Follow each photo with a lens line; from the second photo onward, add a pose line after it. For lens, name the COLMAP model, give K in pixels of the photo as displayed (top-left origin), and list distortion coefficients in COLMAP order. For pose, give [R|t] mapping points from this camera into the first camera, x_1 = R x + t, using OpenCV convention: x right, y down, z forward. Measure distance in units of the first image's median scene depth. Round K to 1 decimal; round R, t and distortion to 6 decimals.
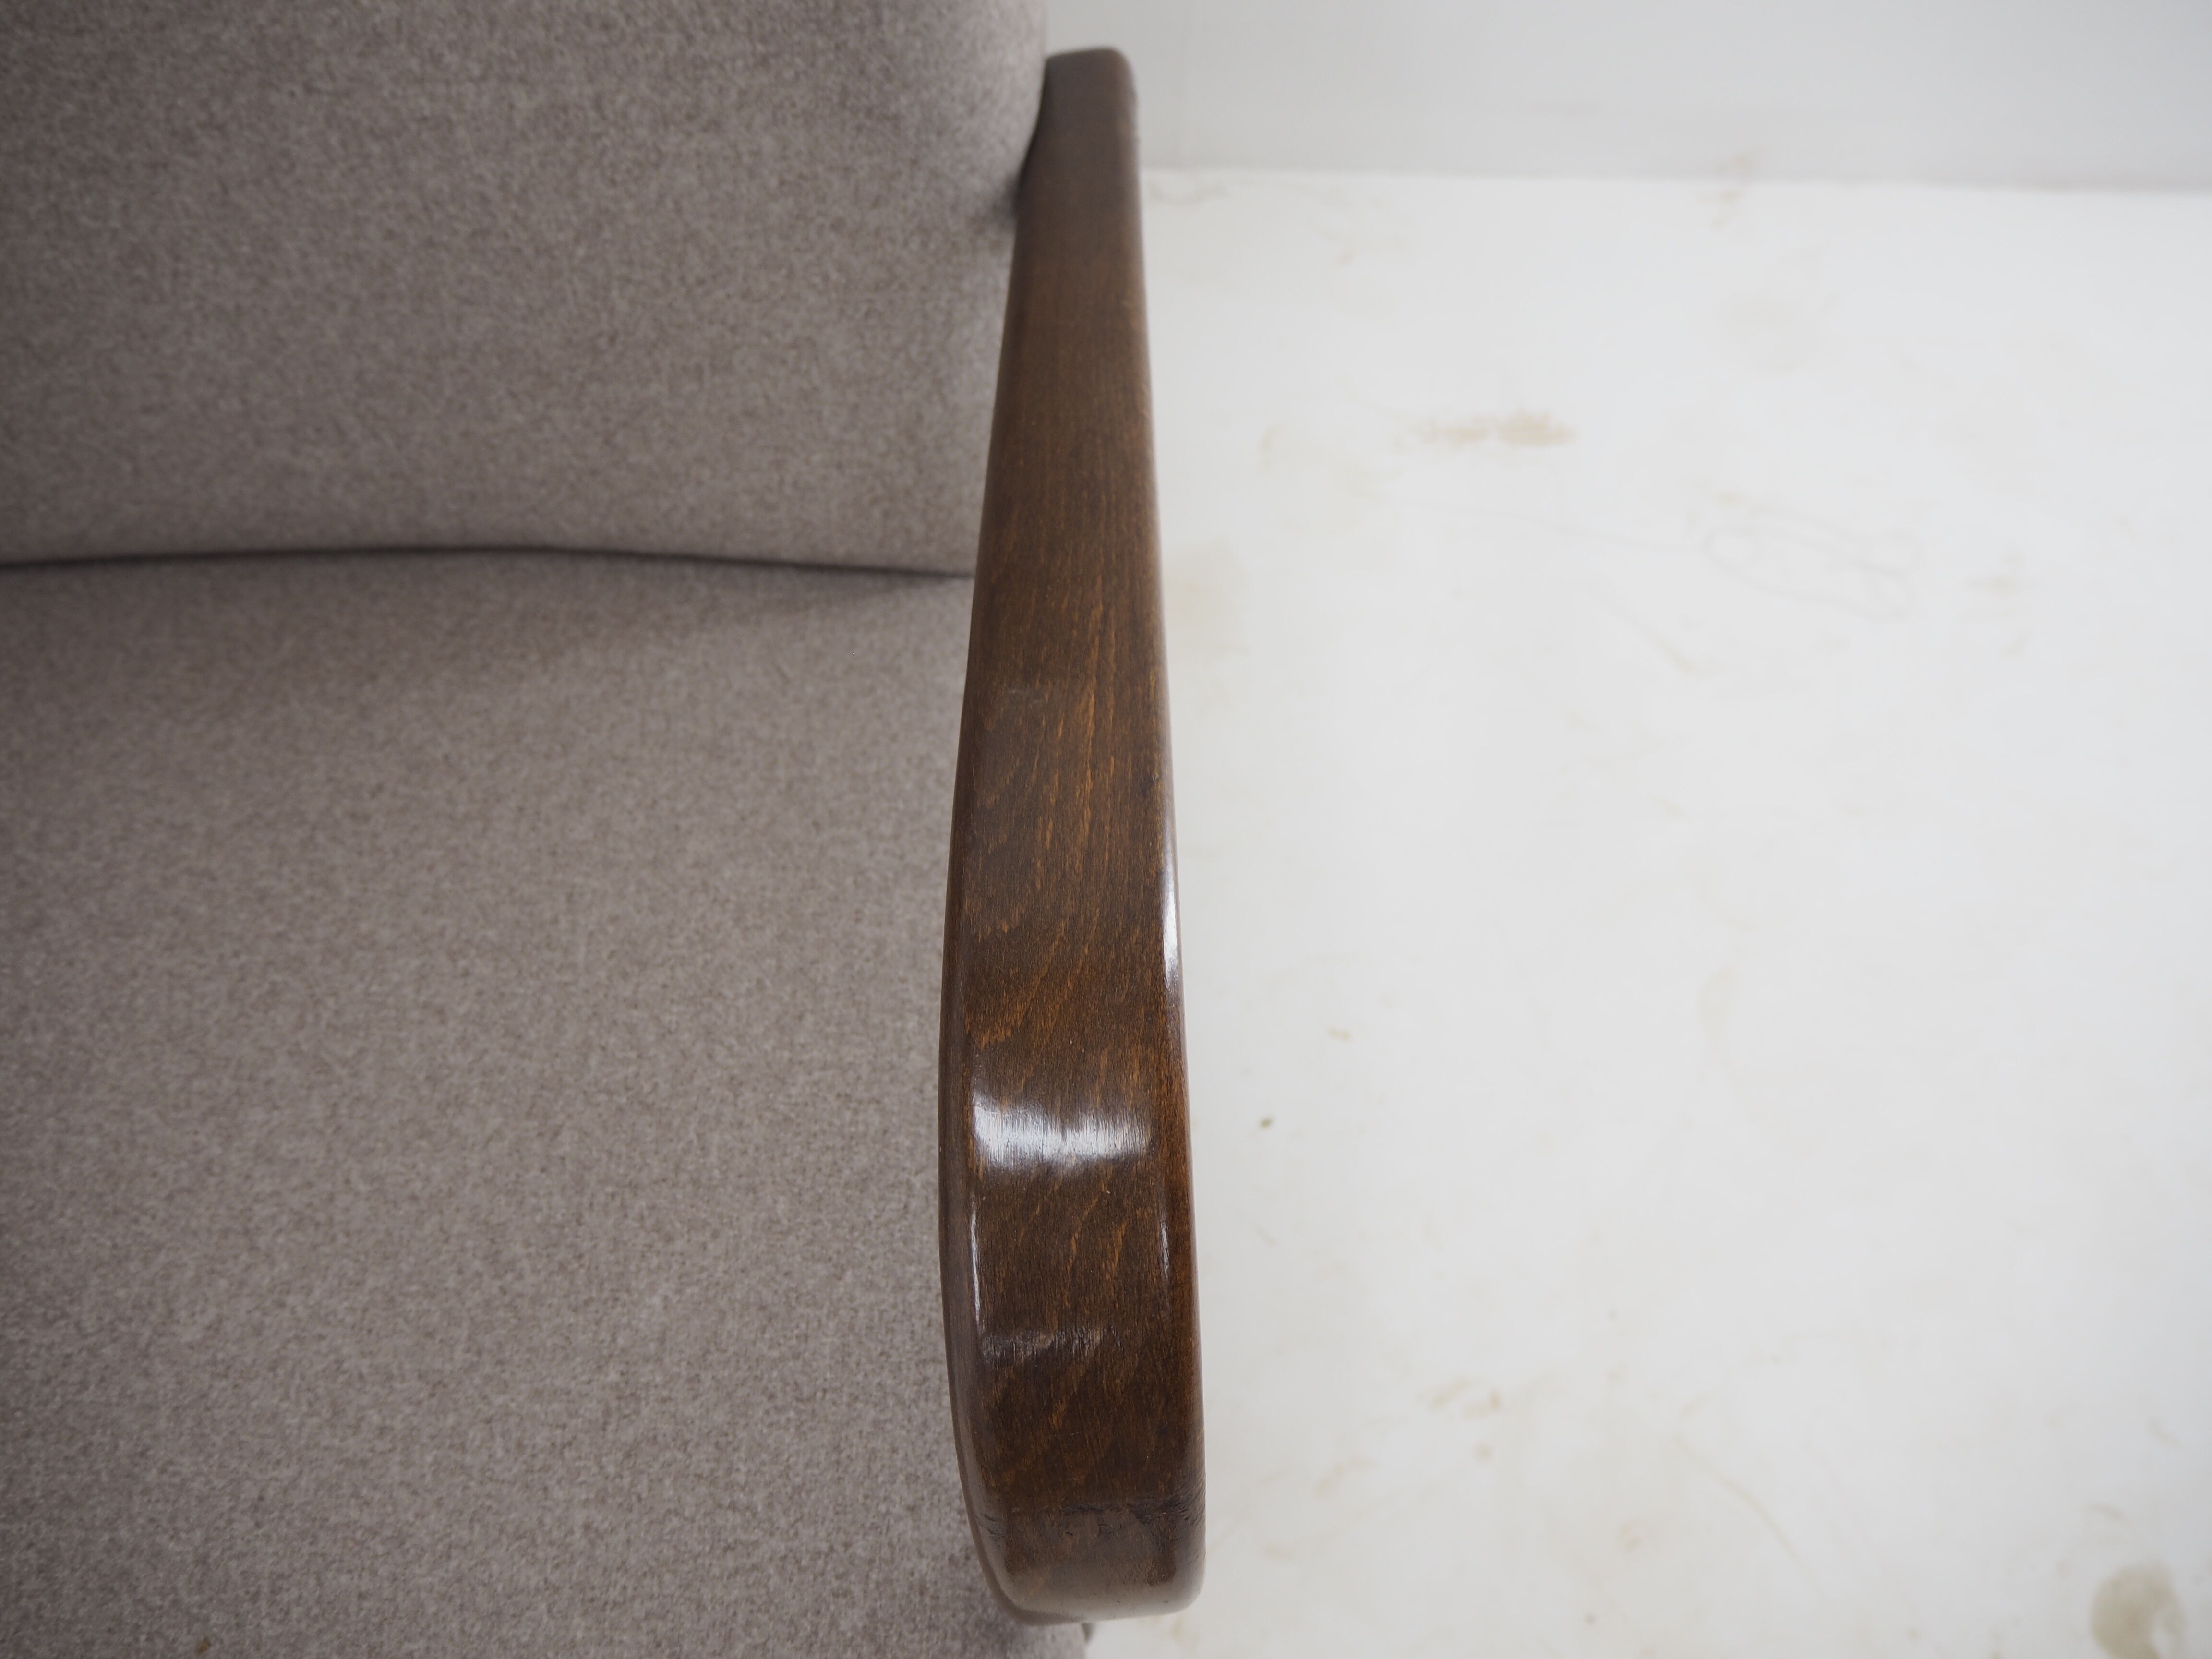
lens RADIAL K [[1859.8, 0, 1117.0], [0, 1859.8, 818.7], [0, 0, 1]] dist [-0.050694, 0.022920]
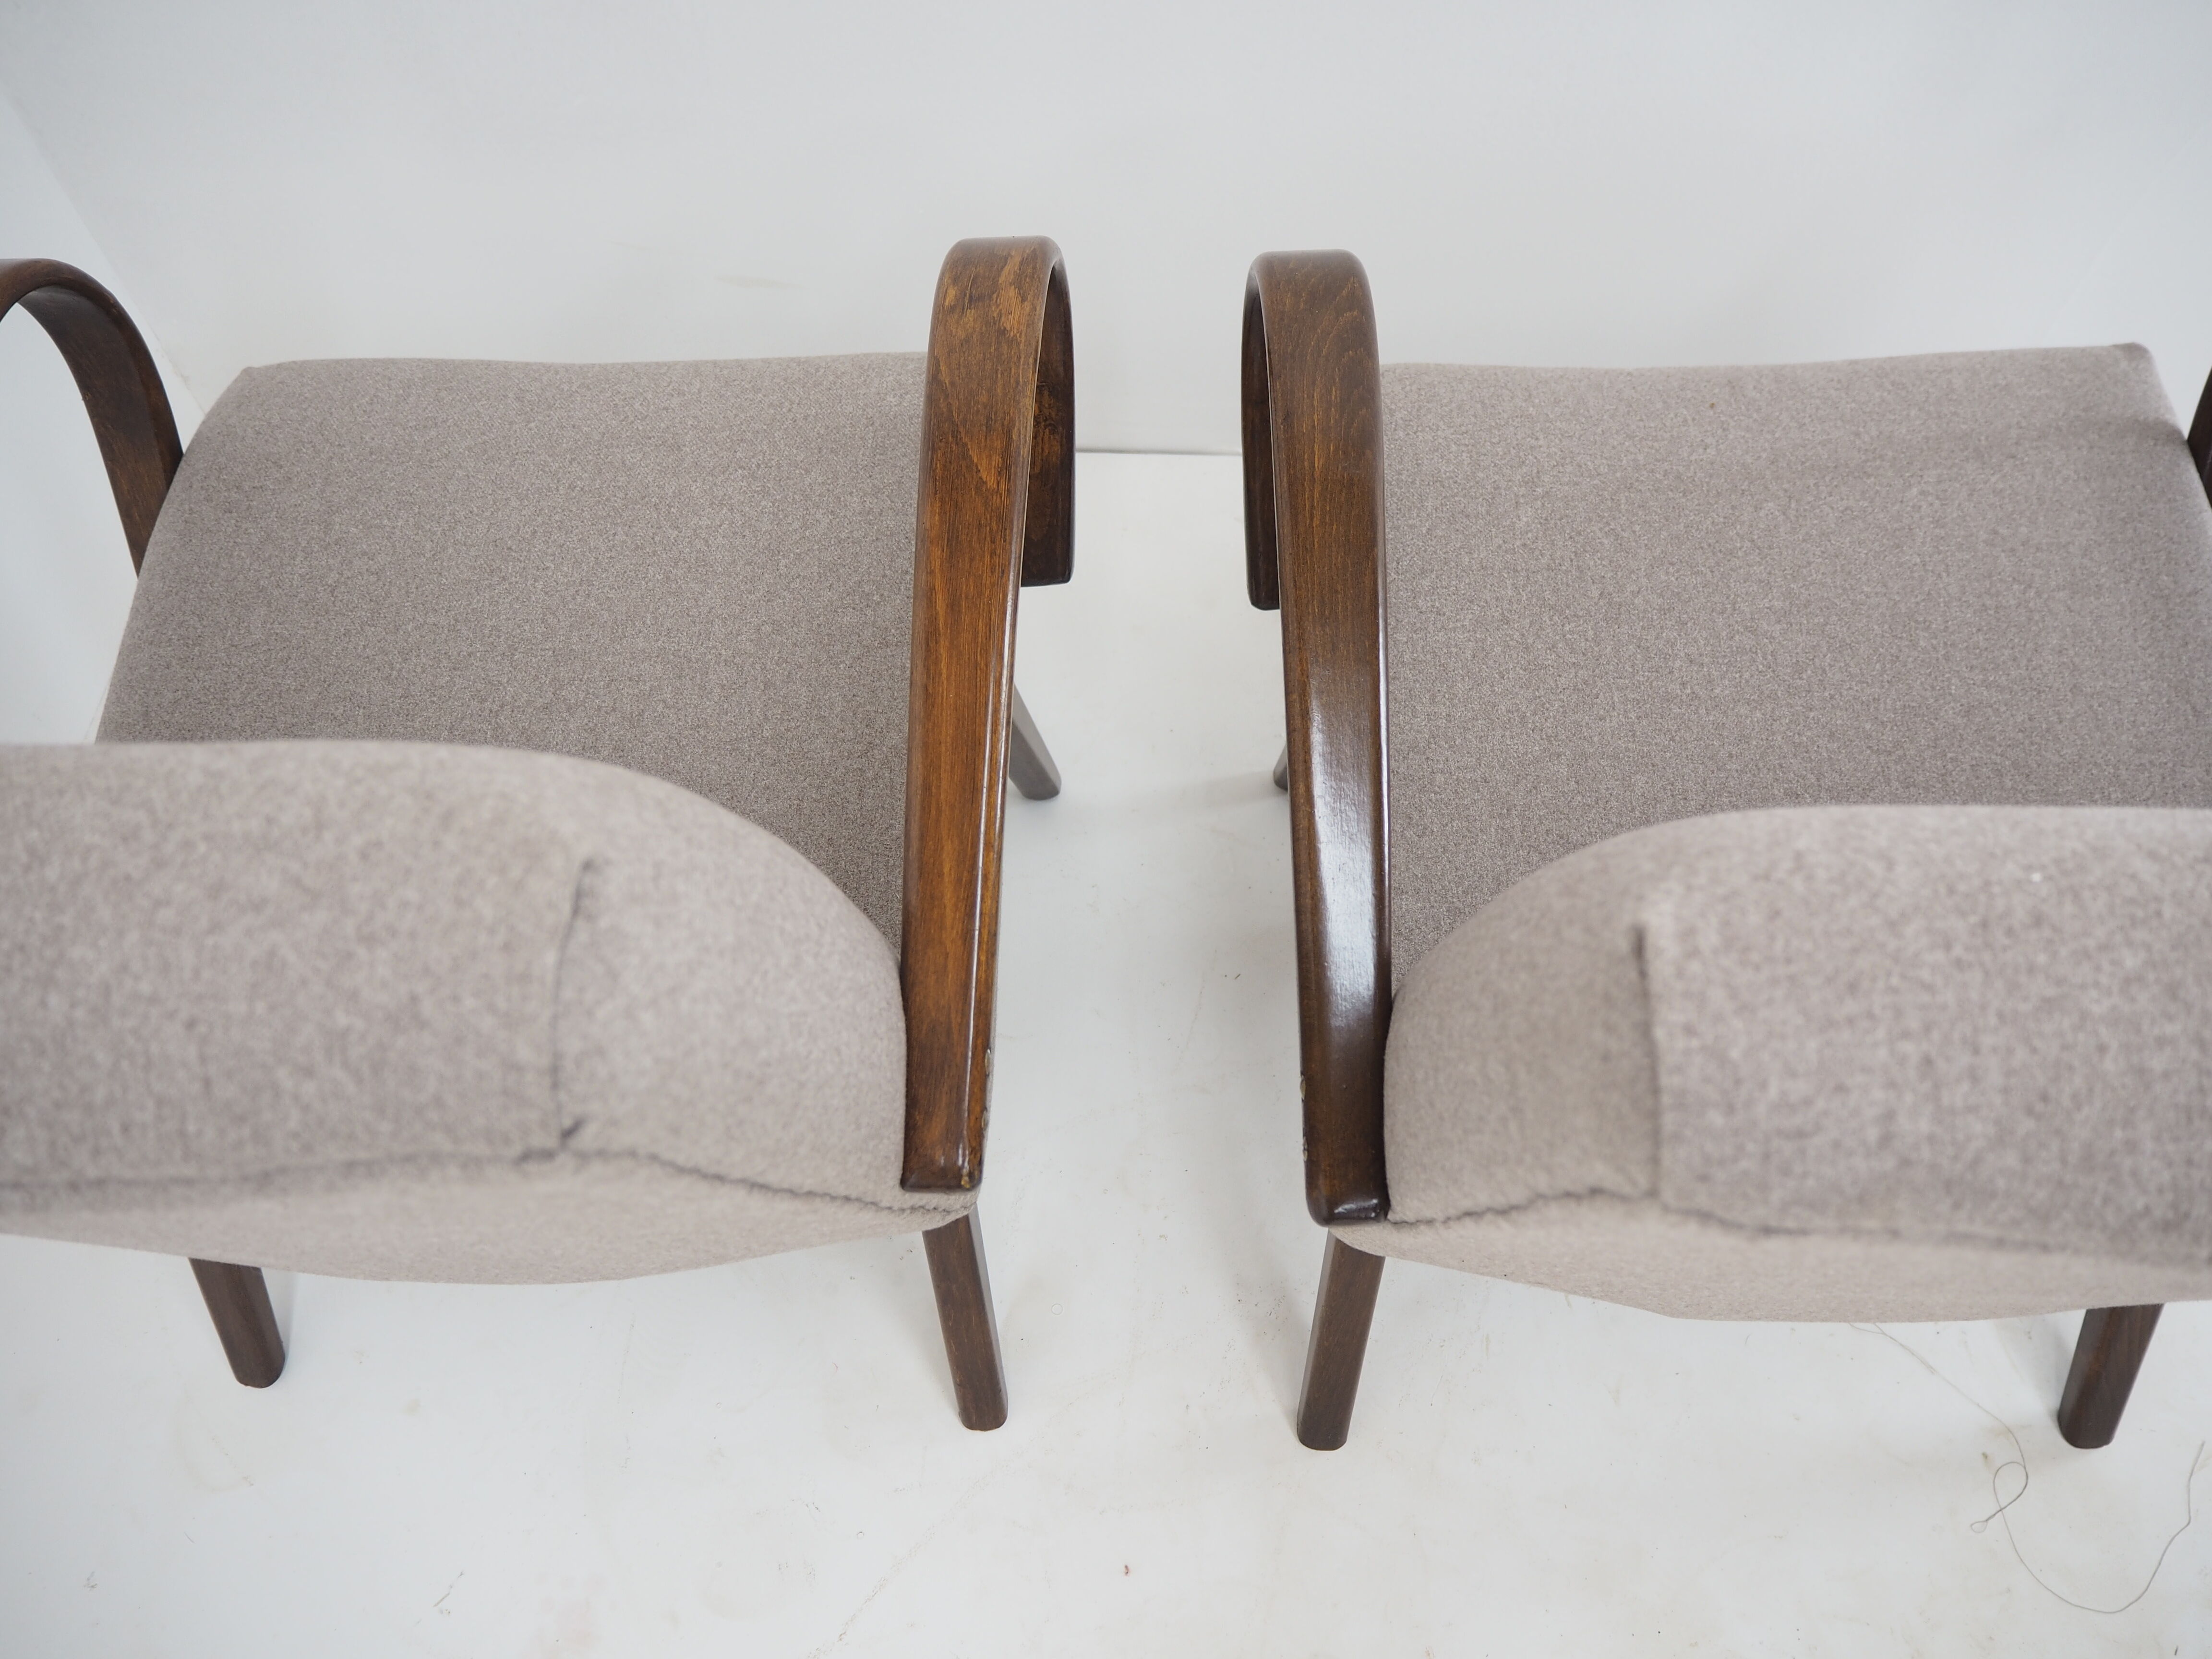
lens RADIAL K [[1859.8, 0, 1112.3], [0, 1859.8, 820.7], [0, 0, 1]] dist [-0.050694, 0.022920]
pose [[-0.999110, 0.012185, 0.040380, 0.094642], [0.026309, -0.568254, 0.822433, -1.410518], [0.032968, 0.822763, 0.567428, 0.154428]]
